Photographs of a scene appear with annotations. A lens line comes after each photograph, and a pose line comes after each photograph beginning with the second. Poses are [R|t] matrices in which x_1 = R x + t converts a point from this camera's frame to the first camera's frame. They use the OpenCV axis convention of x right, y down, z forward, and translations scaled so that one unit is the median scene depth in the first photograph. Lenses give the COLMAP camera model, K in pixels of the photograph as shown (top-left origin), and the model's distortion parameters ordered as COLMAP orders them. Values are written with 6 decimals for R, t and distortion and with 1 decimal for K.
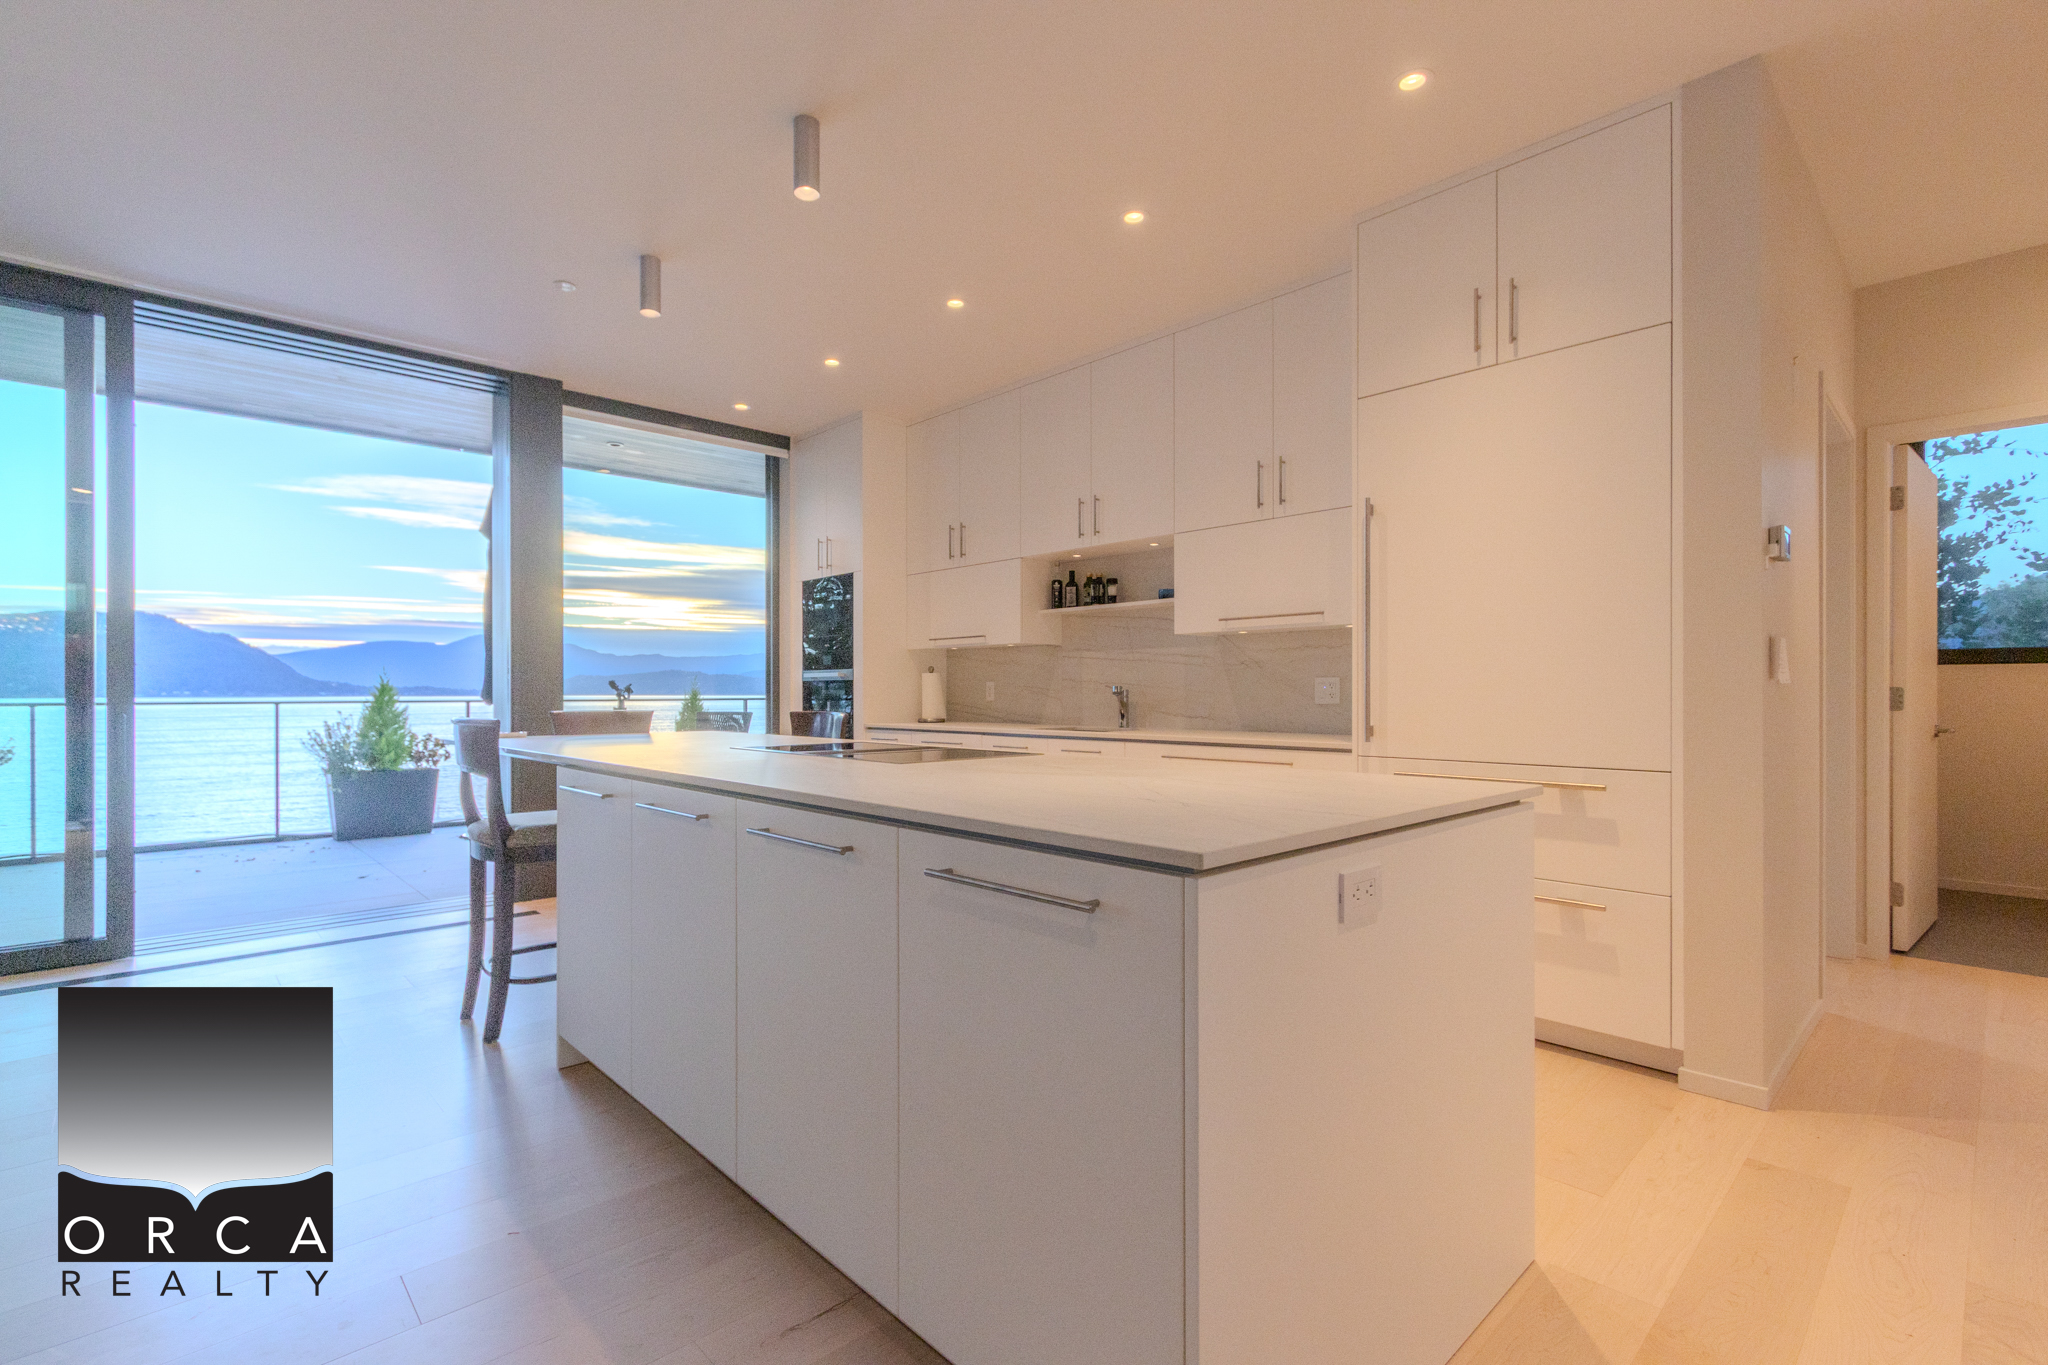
lens RADIAL K [[926.1, 0, 1000.4], [0, 926.1, 692.3], [0, 0, 1]] dist [0.003409, -0.000484]
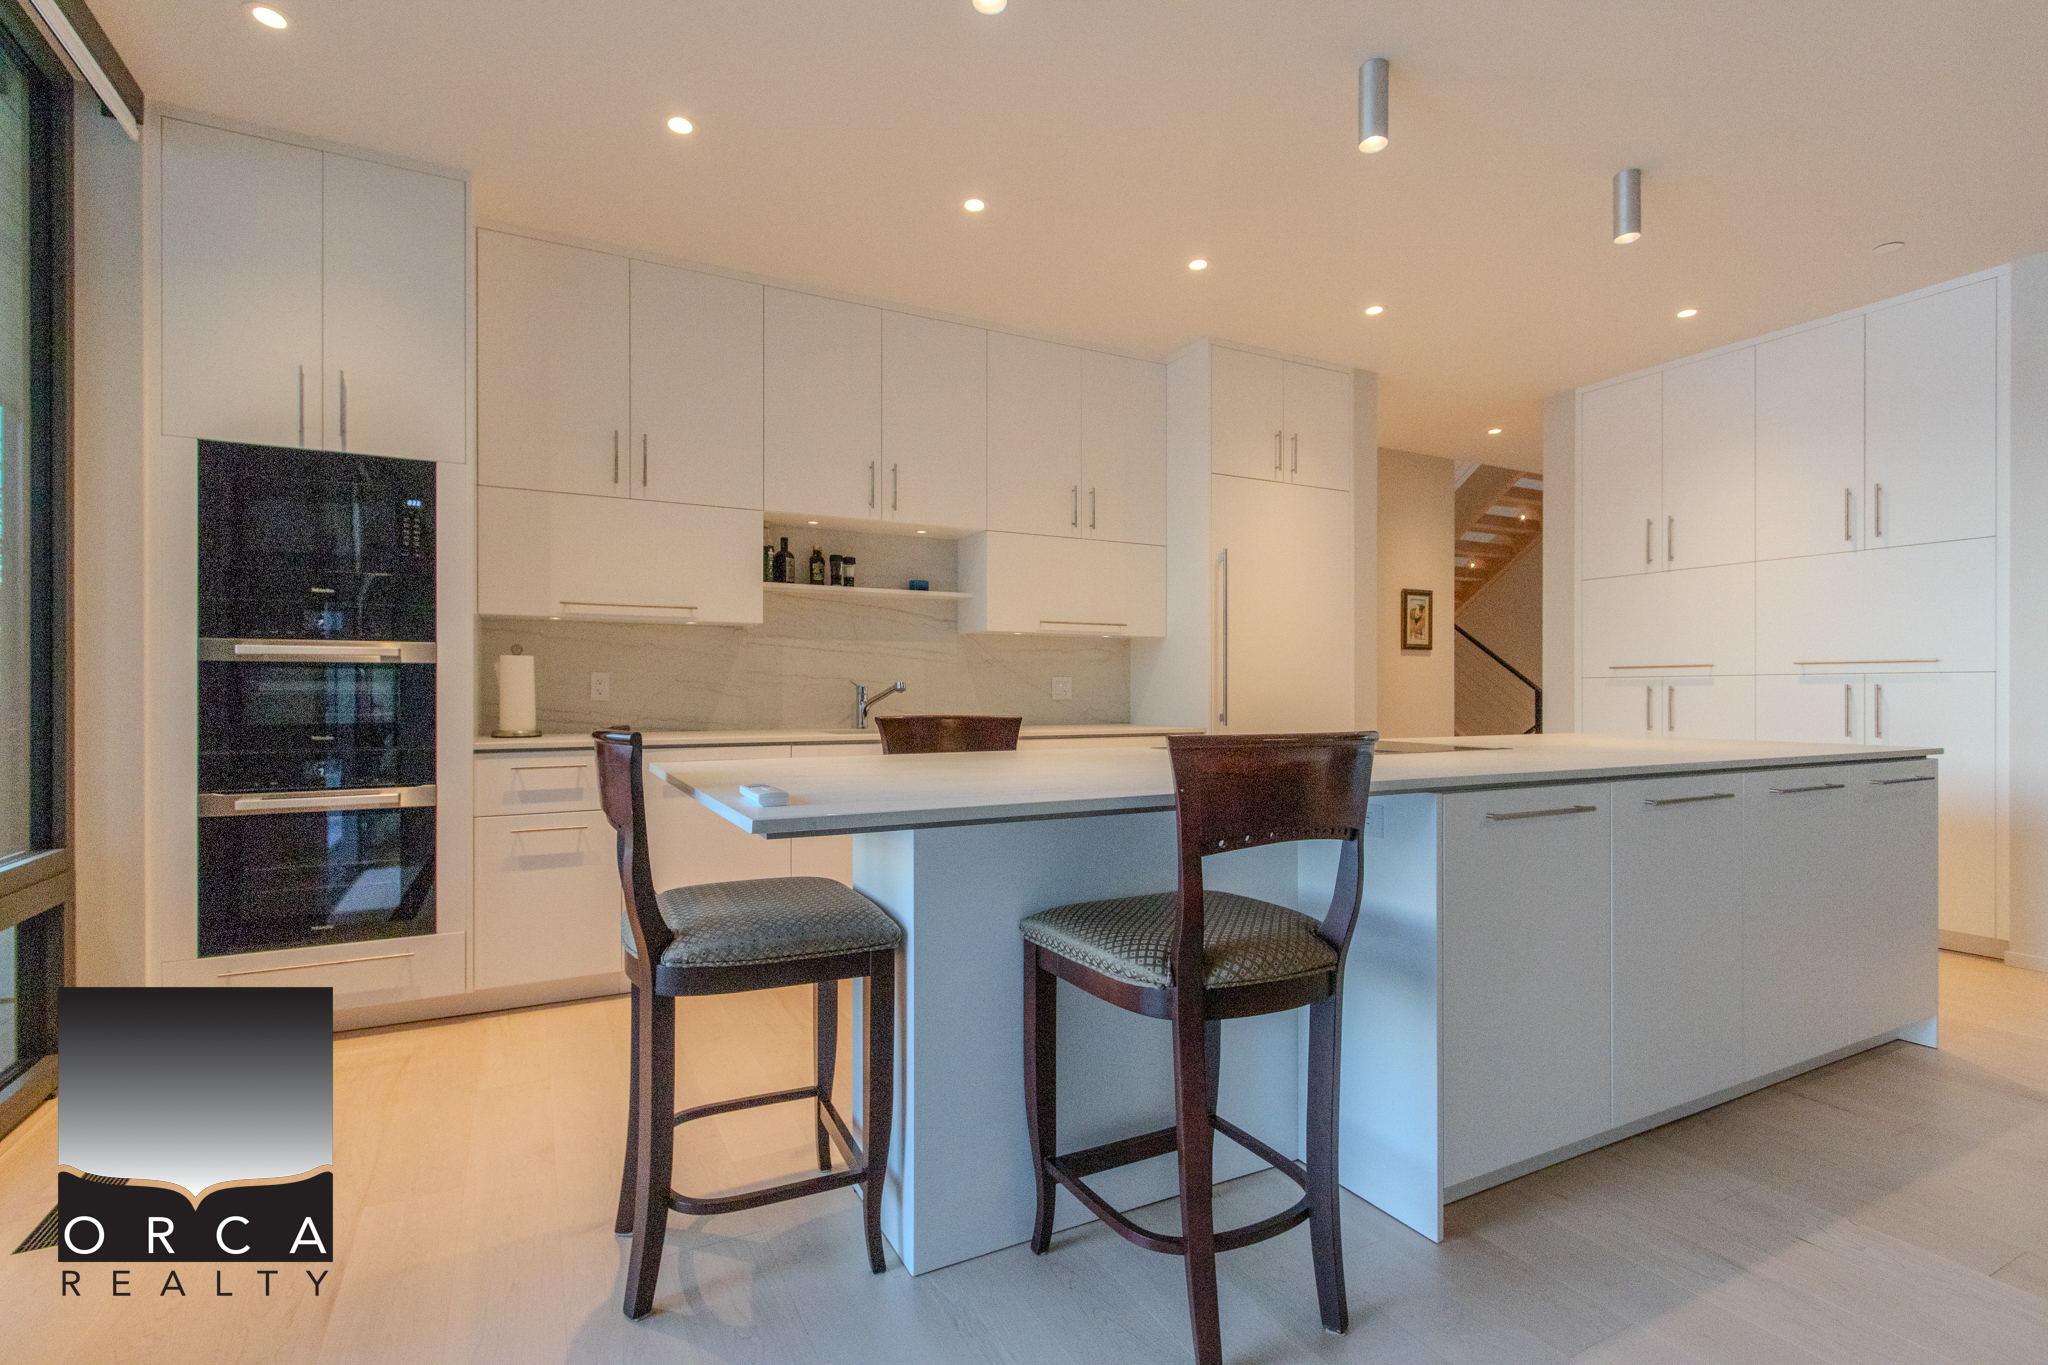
lens RADIAL K [[922.3, 0, 999.2], [0, 922.3, 693.4], [0, 0, 1]] dist [0.000356, 0.000034]
pose [[0.269114, 0.010286, 0.963053, -0.680016], [0.005183, 0.999913, -0.012128, 0.015919], [-0.963094, 0.008256, 0.269038, 0.633138]]
